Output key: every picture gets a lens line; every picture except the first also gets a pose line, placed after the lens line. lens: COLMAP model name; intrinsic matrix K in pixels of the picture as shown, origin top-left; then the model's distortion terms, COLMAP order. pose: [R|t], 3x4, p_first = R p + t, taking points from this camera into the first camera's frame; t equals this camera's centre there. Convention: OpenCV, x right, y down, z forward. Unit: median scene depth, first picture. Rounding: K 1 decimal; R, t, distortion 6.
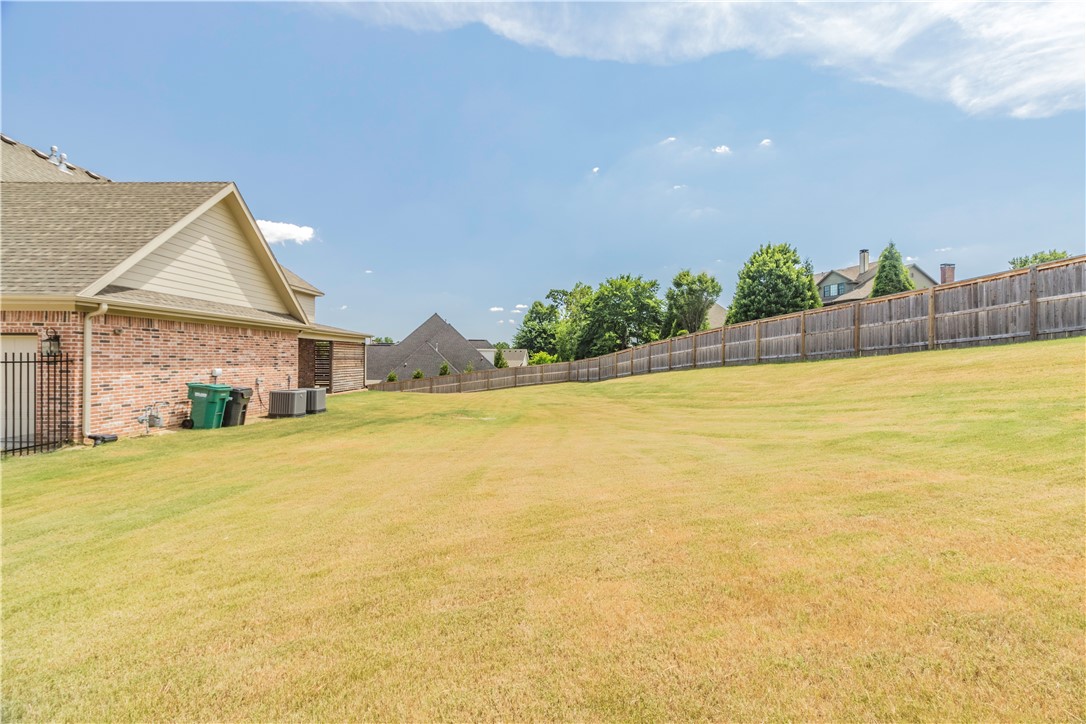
lens RADIAL K [[499.3, 0, 549.4], [0, 499.3, 362.3], [0, 0, 1]] dist [-0.002796, 0.002404]
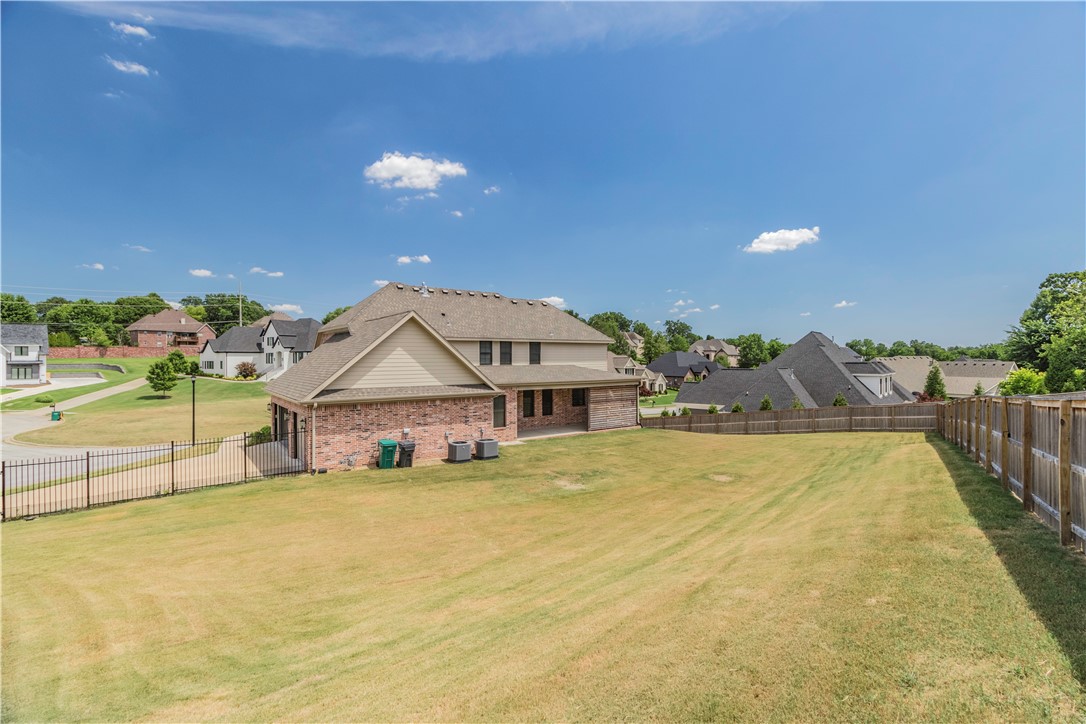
lens RADIAL K [[499.3, 0, 547.8], [0, 499.3, 362.1], [0, 0, 1]] dist [-0.002796, 0.002404]
pose [[0.595570, -0.005702, -0.803283, 0.885148], [0.006264, 0.999977, -0.002454, -0.193016], [0.803279, -0.003571, 0.595592, 0.409063]]
